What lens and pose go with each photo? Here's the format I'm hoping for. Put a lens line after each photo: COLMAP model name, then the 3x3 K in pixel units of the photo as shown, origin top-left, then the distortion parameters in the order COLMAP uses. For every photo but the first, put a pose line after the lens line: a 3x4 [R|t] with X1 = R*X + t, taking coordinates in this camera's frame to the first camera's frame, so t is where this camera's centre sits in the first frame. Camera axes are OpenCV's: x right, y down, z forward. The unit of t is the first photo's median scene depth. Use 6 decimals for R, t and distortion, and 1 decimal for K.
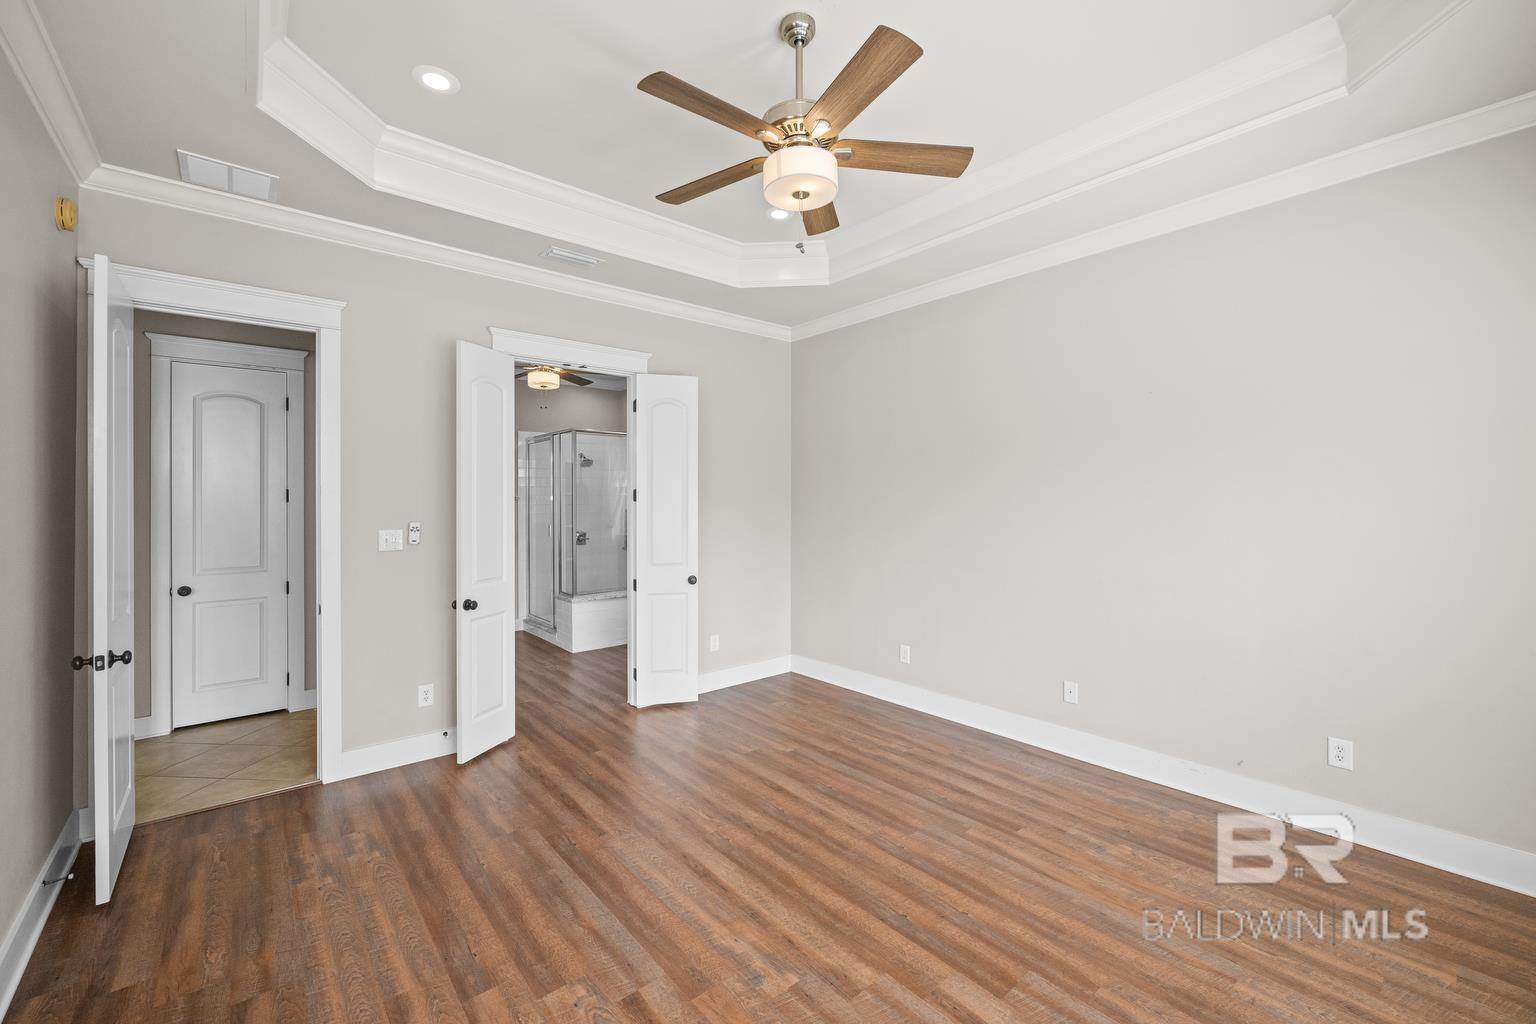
lens RADIAL K [[637.3, 0, 794.8], [0, 637.3, 500.7], [0, 0, 1]] dist [0.012166, -0.000025]
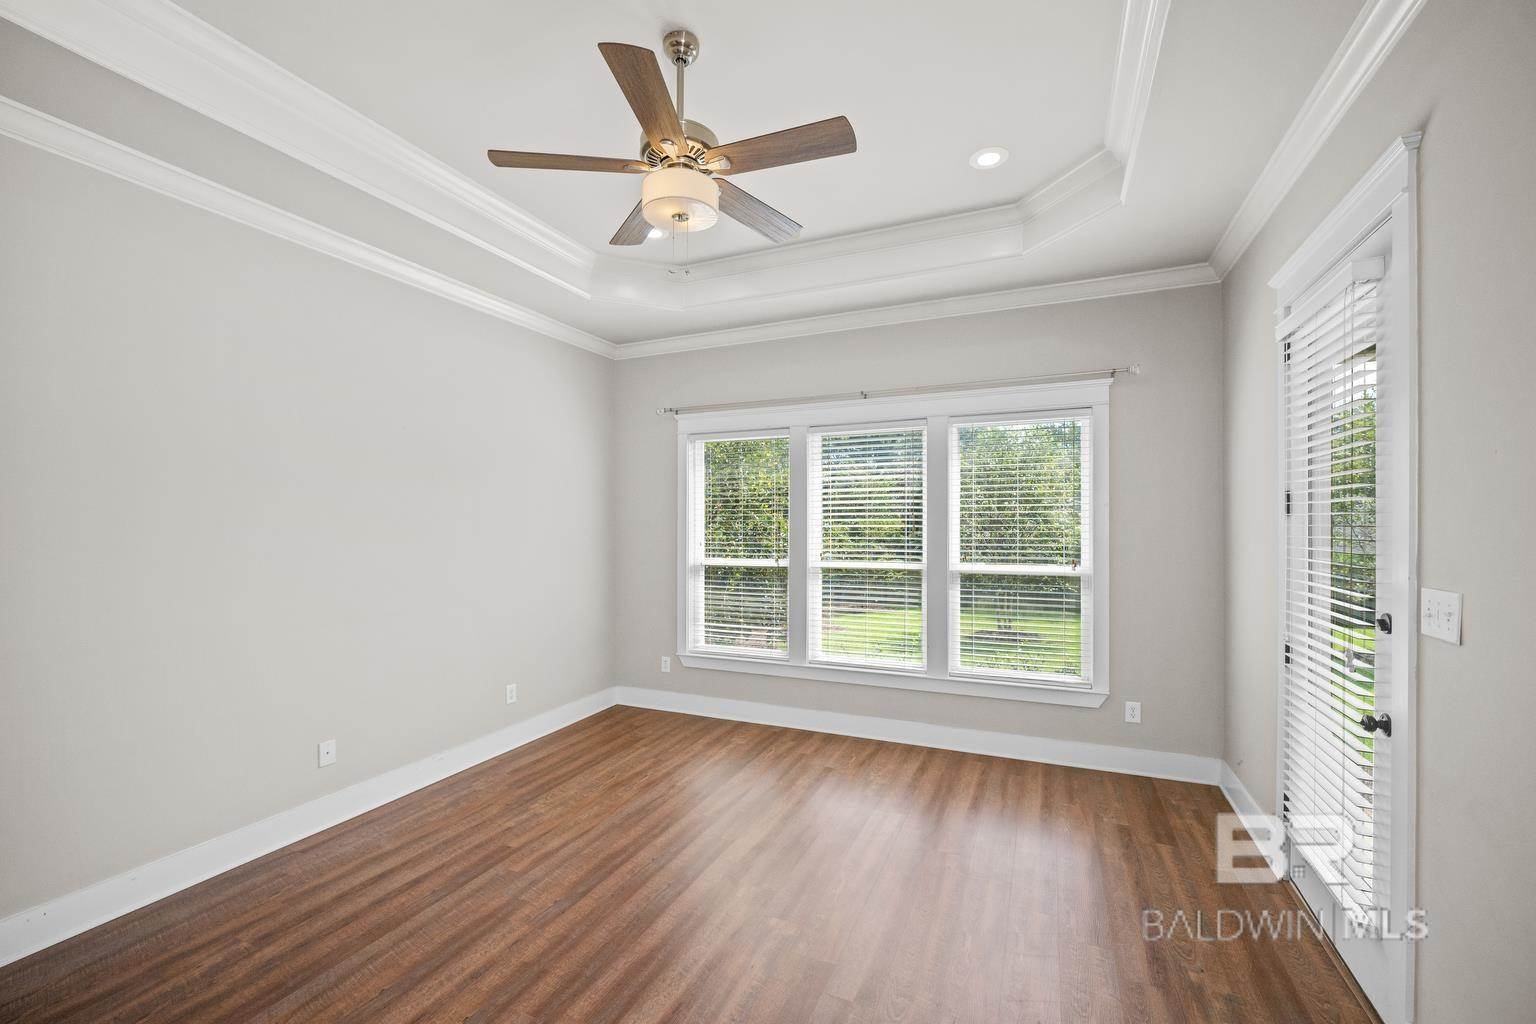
lens RADIAL K [[638.9, 0, 761.2], [0, 638.9, 529.7], [0, 0, 1]] dist [-0.001053, -0.000038]
pose [[-0.415621, -0.003025, 0.909533, -0.824415], [0.004413, 0.999976, 0.005342, -0.005169], [-0.909527, 0.006234, -0.415598, 1.140664]]
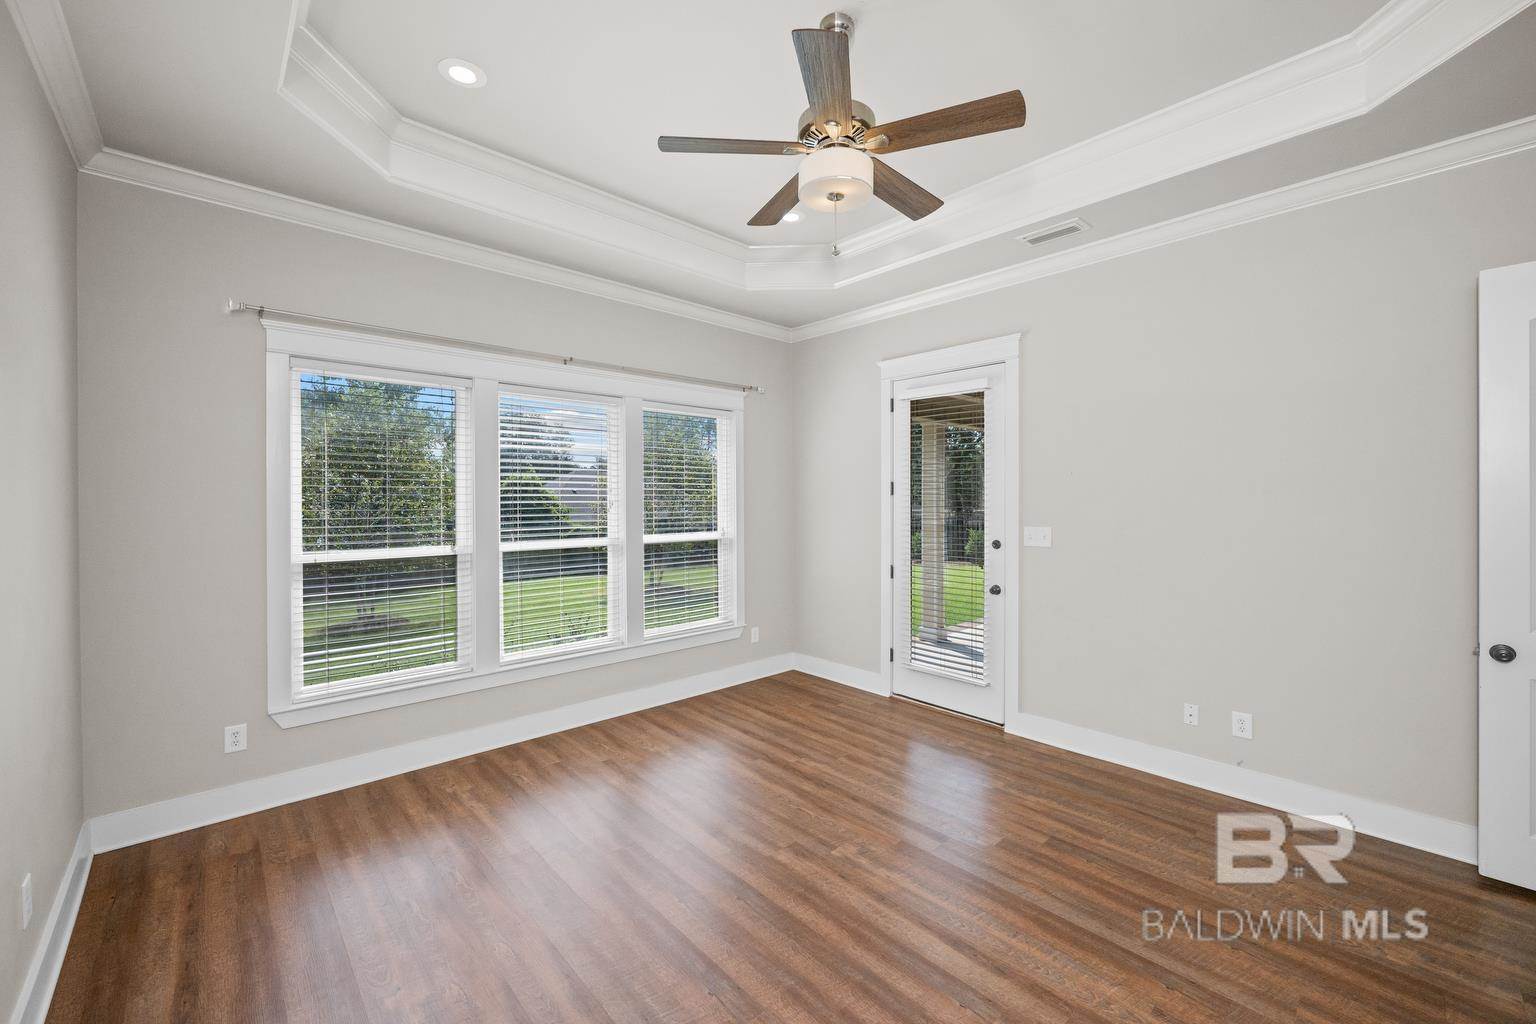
lens RADIAL K [[637.3, 0, 794.8], [0, 637.3, 500.7], [0, 0, 1]] dist [0.012166, -0.000025]
pose [[-0.998886, 0.005949, -0.046819, 0.108242], [0.005727, 0.999972, 0.004869, -0.010278], [0.046847, 0.004596, -0.998892, 1.782294]]
